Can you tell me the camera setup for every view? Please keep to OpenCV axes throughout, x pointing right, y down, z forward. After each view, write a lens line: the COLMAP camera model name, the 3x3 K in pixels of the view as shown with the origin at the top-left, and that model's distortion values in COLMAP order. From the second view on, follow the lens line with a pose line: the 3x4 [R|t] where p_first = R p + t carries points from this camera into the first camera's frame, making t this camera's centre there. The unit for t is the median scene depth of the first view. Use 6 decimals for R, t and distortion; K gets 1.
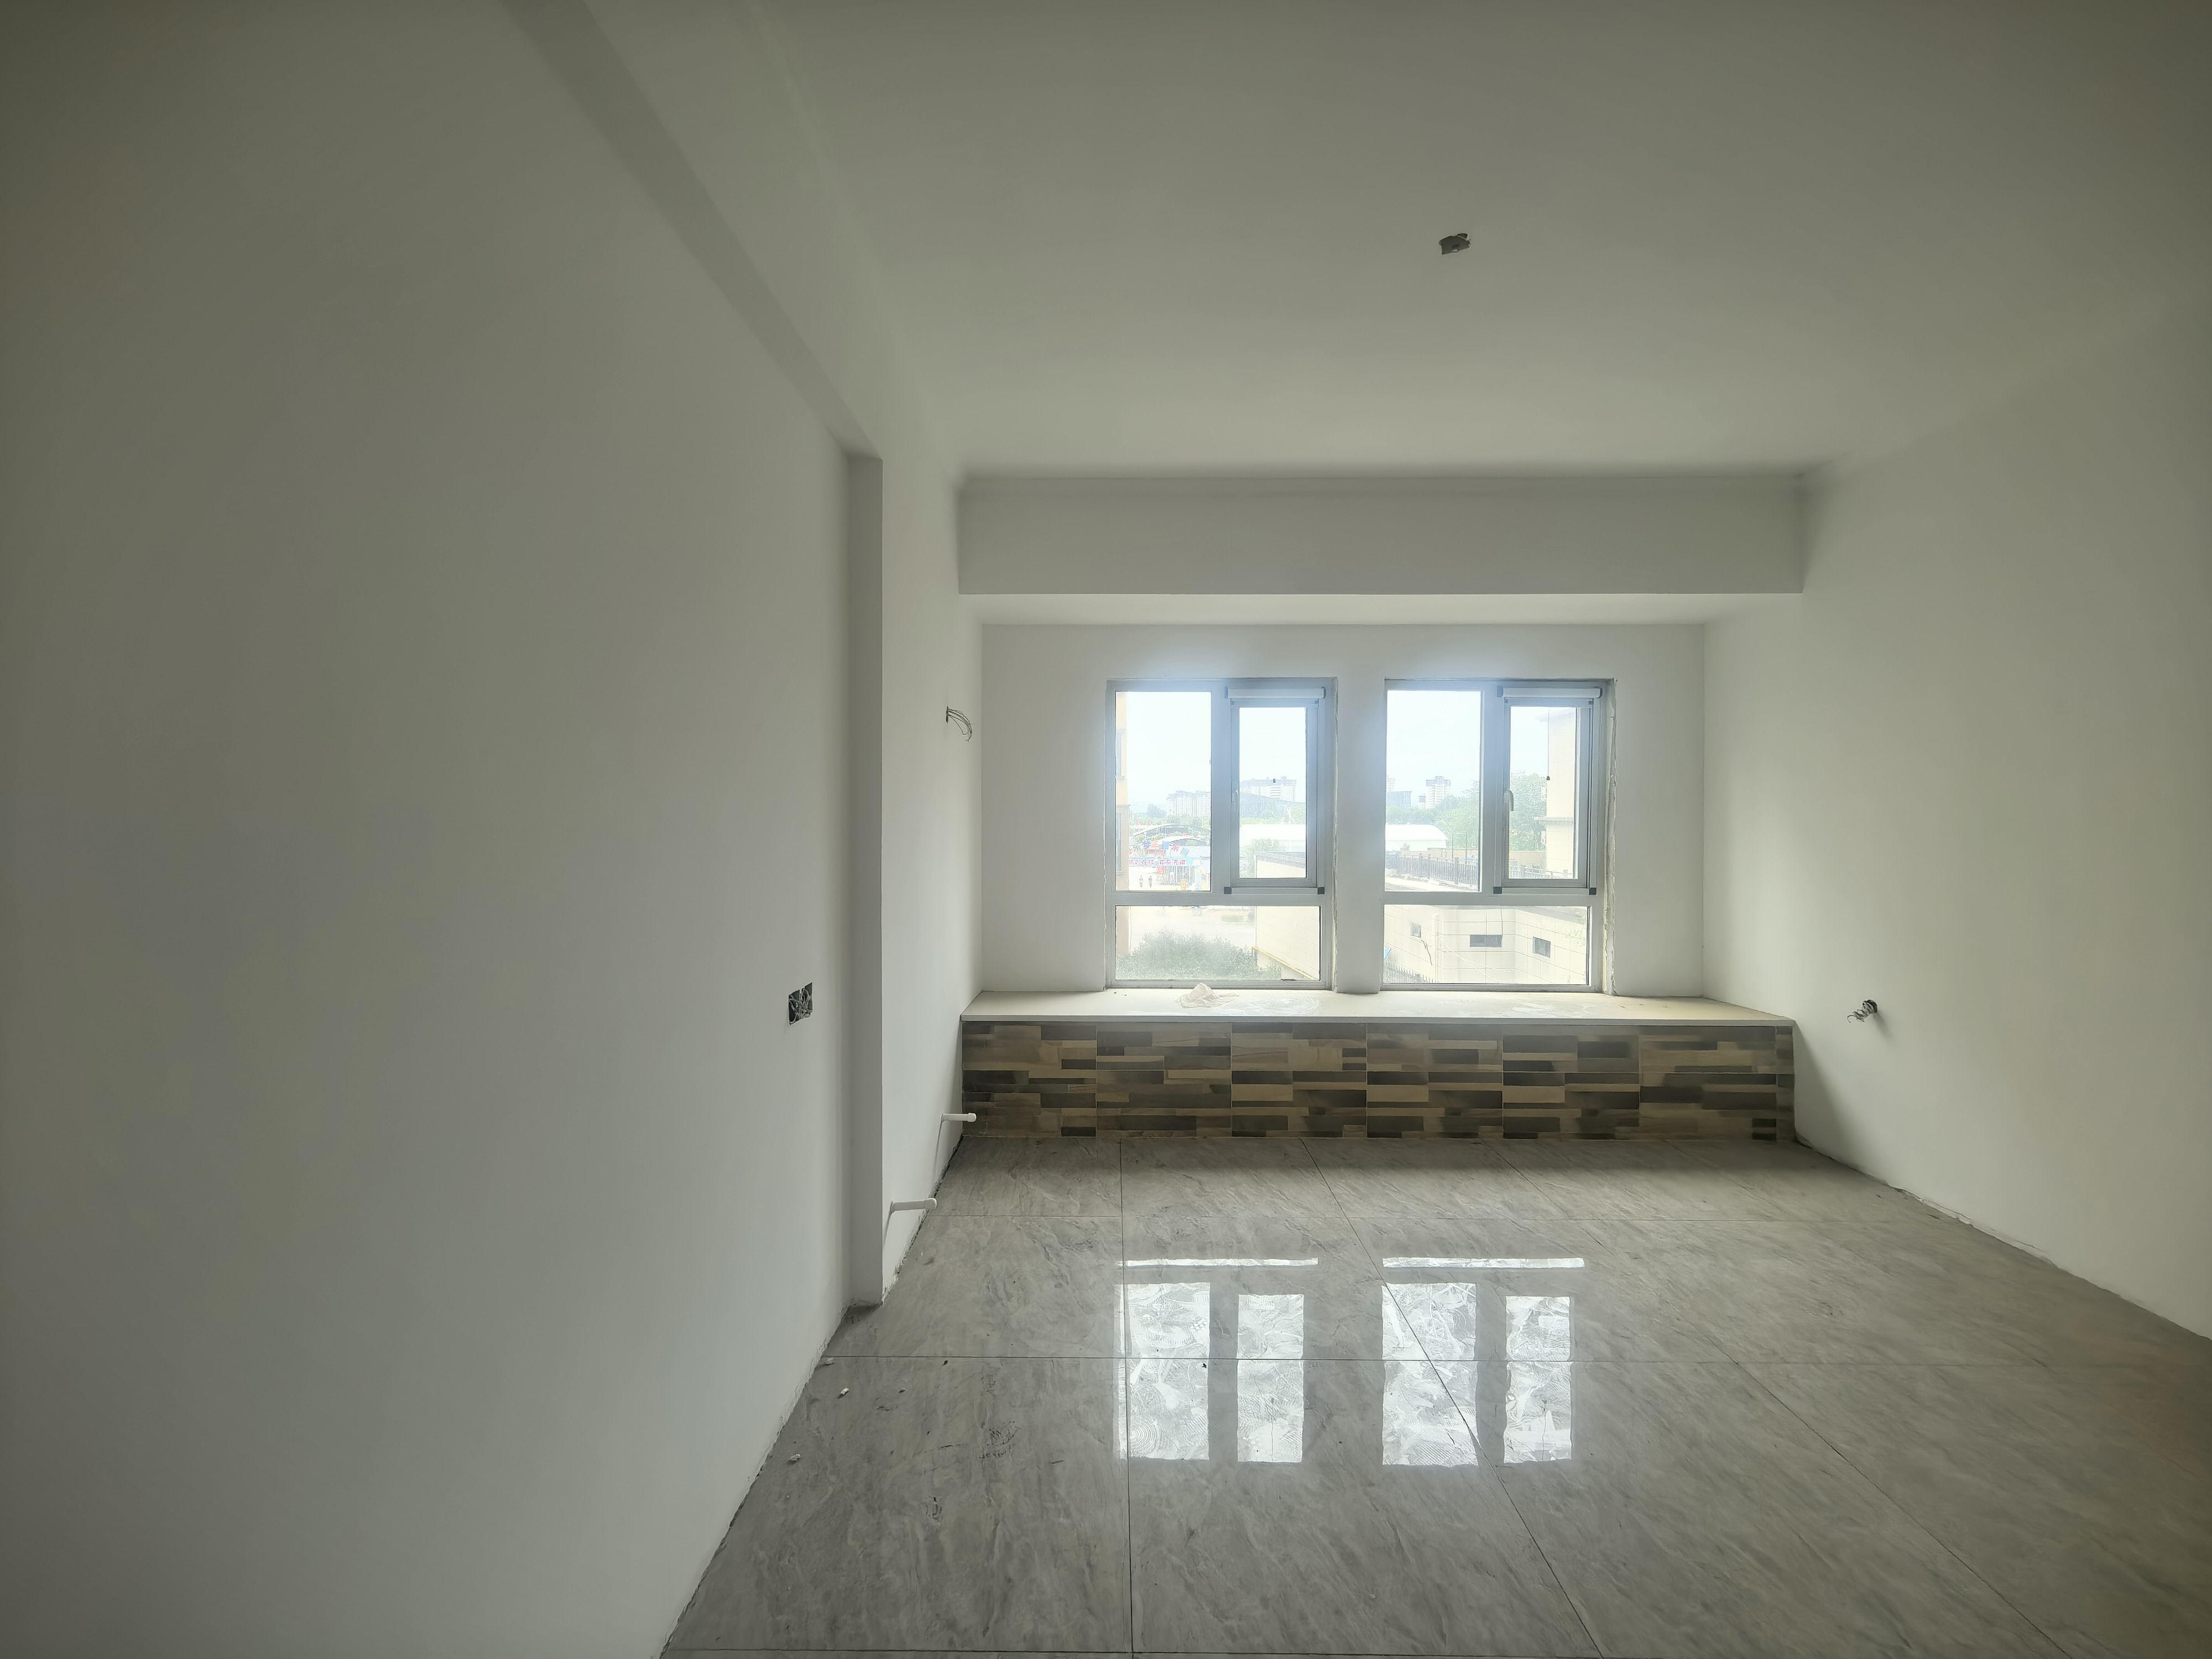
lens RADIAL K [[898.5, 0, 1106.0], [0, 898.5, 829.5], [0, 0, 1]] dist [-0.002763, 0.000147]
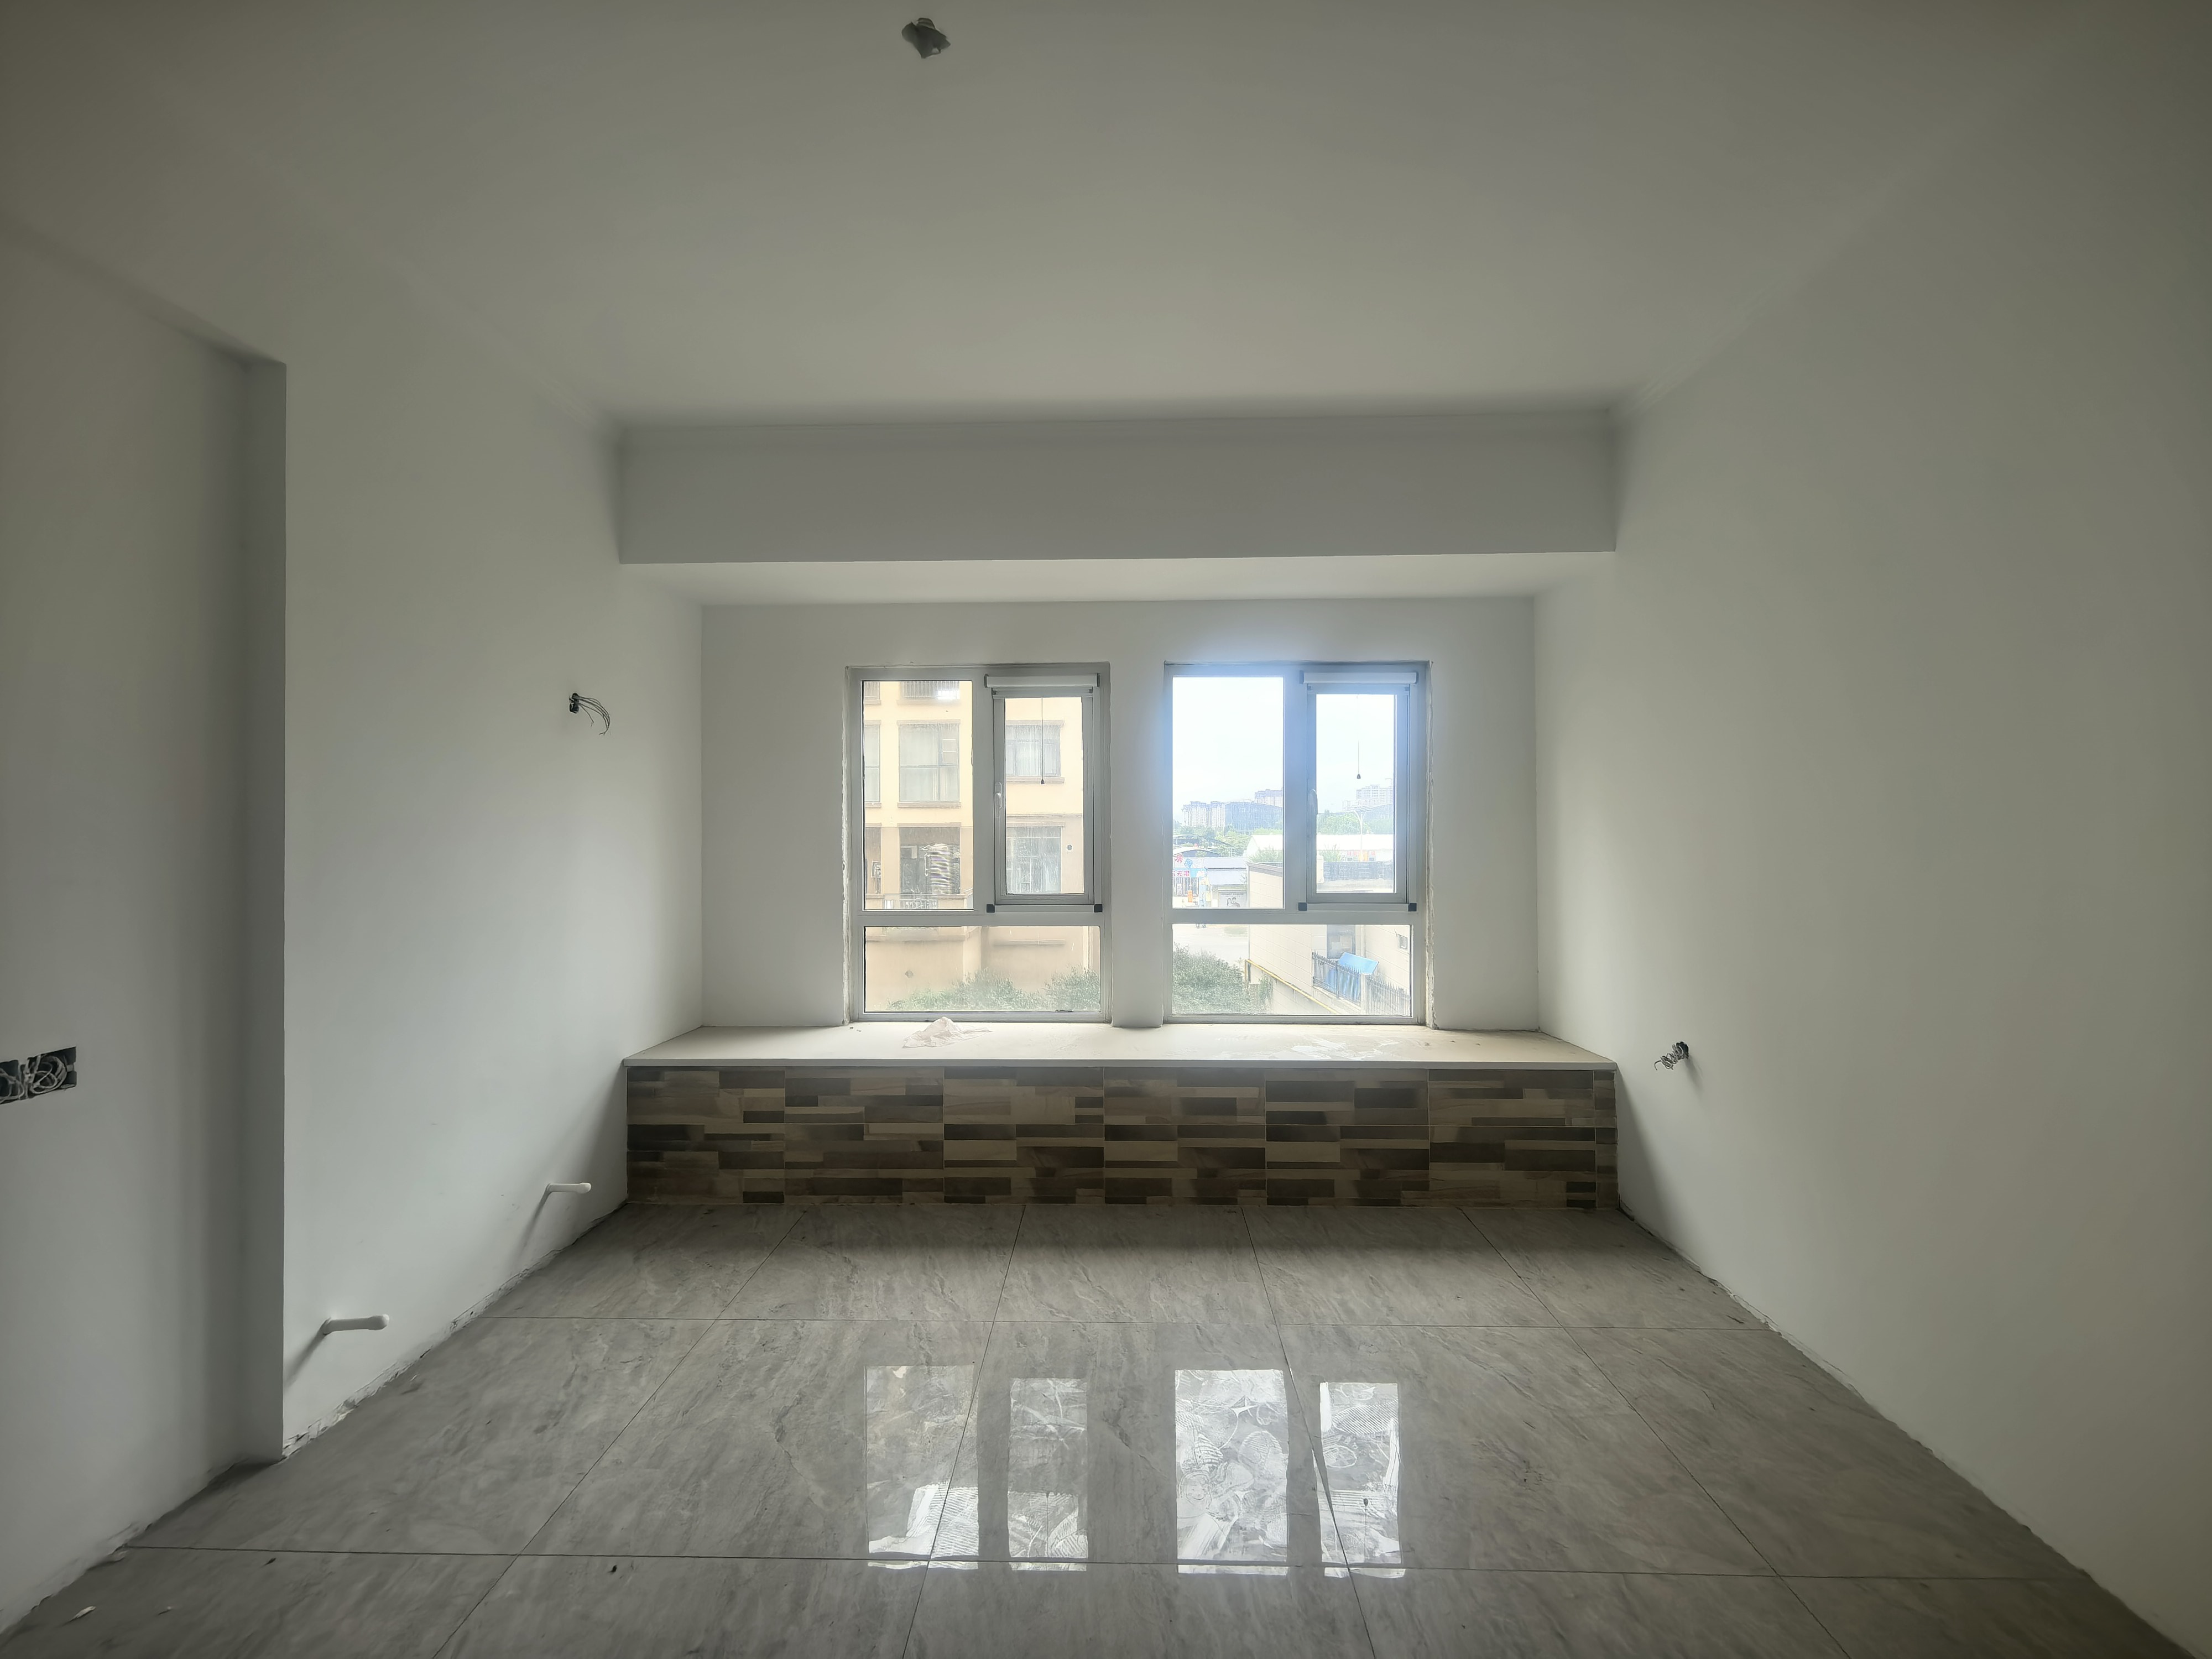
lens RADIAL K [[902.2, 0, 1106.0], [0, 902.2, 829.5], [0, 0, 1]] dist [0.002106, -0.000206]
pose [[0.999877, -0.006890, -0.014081, 0.305865], [0.006713, 0.999898, -0.012588, 0.003667], [0.014167, 0.012492, 0.999822, 0.152059]]
